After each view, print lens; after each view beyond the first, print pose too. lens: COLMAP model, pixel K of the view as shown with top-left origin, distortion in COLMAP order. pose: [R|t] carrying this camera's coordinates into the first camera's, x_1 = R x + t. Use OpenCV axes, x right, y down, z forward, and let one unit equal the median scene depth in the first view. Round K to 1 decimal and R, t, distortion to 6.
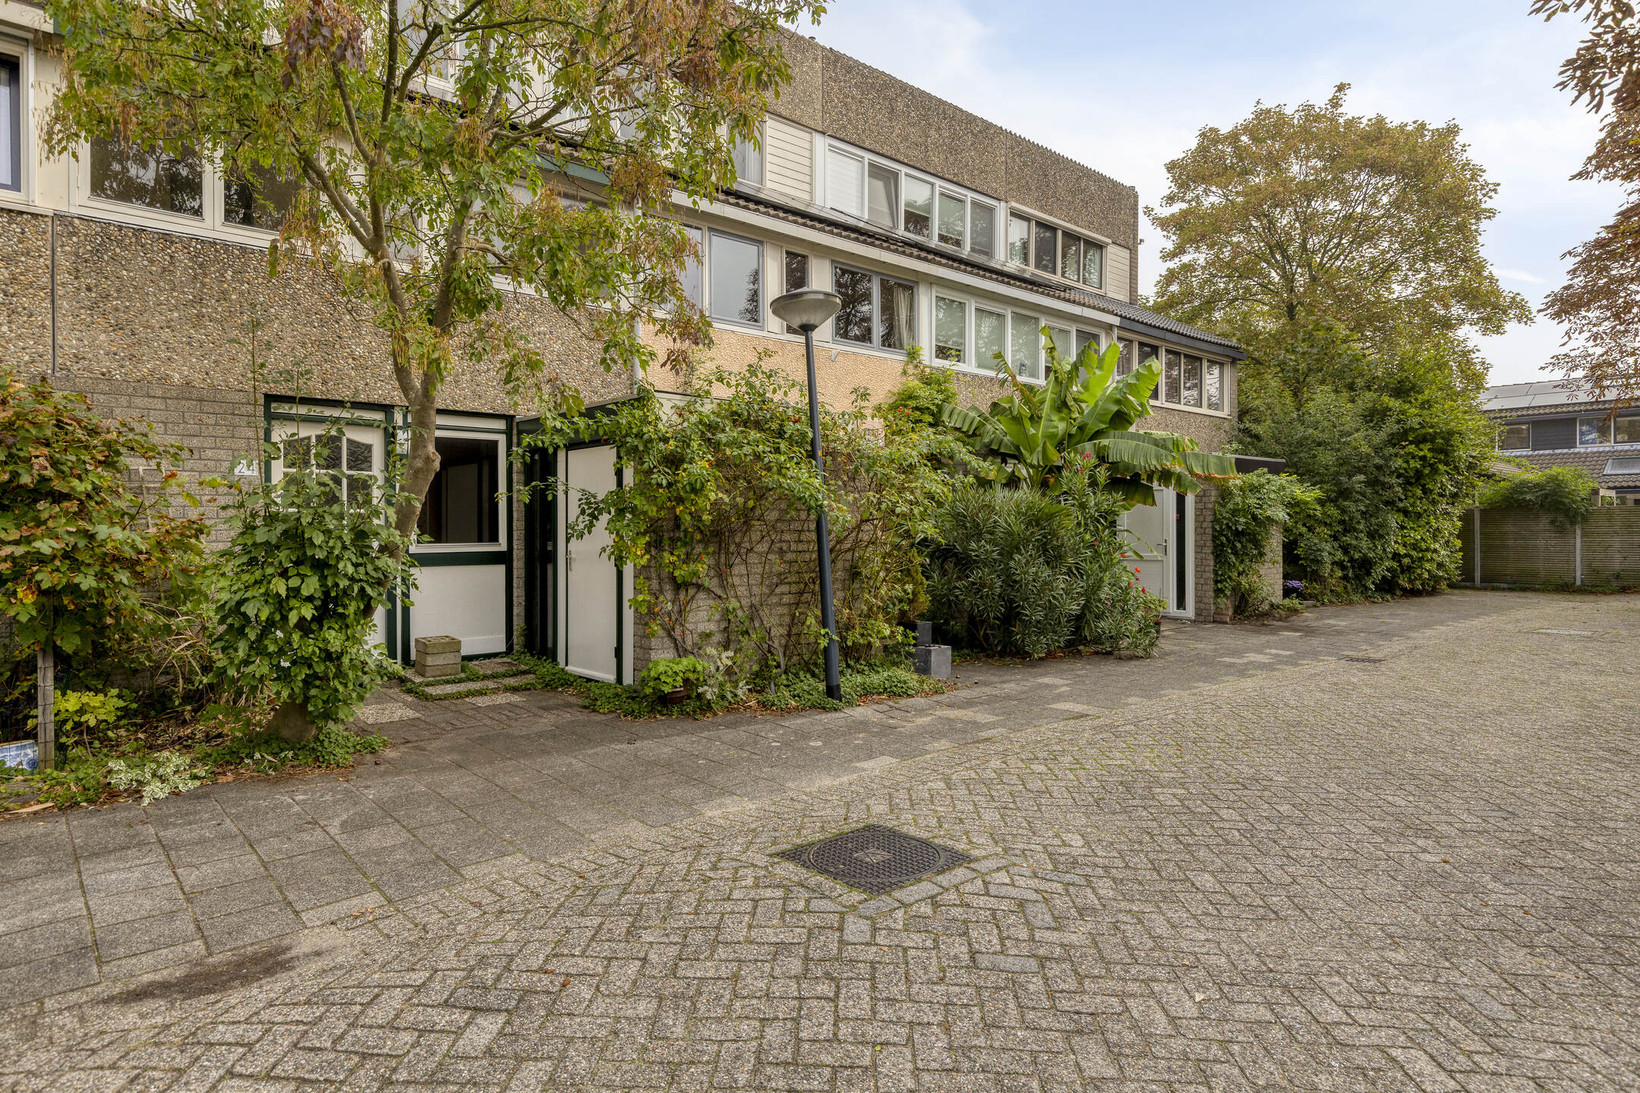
lens RADIAL K [[925.9, 0, 833.8], [0, 925.9, 515.7], [0, 0, 1]] dist [0.006709, 0.002892]
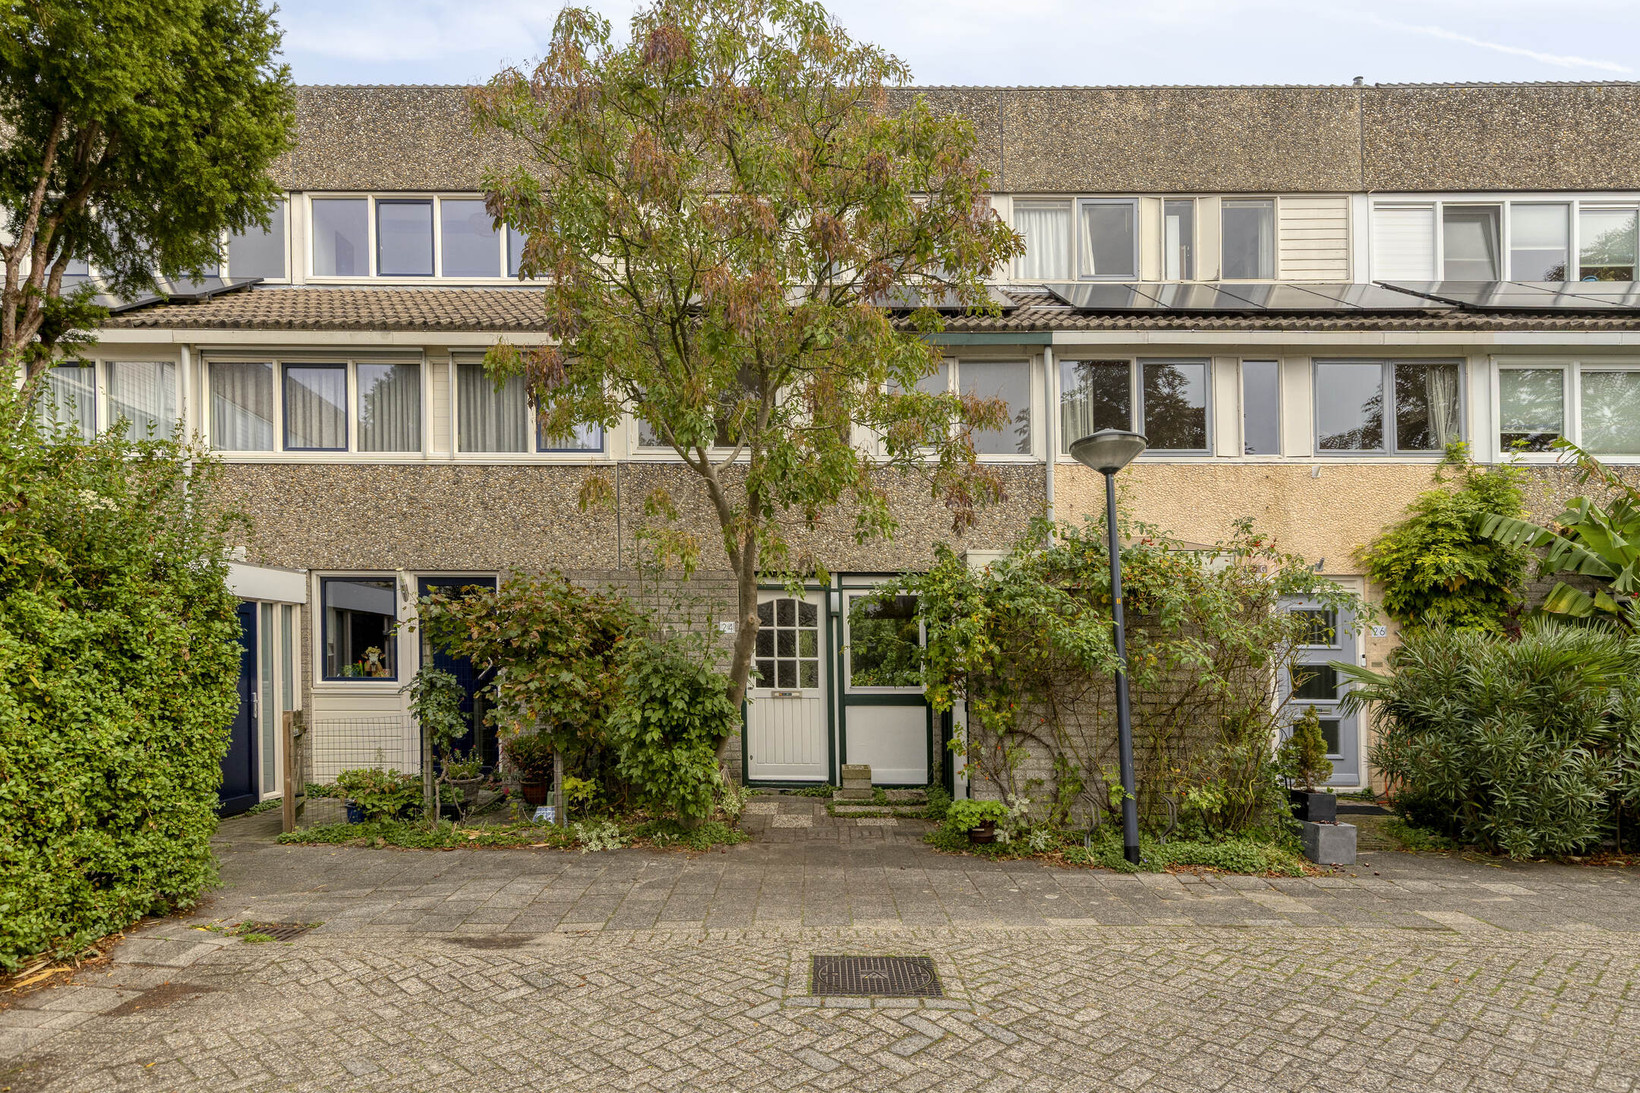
lens RADIAL K [[991.2, 0, 797.0], [0, 991.2, 657.1], [0, 0, 1]] dist [0.008968, -0.000260]
pose [[0.729610, 0.002459, -0.683859, 0.438944], [0.003390, 0.999968, 0.007212, -0.019305], [0.683855, -0.007580, 0.729579, 0.022316]]
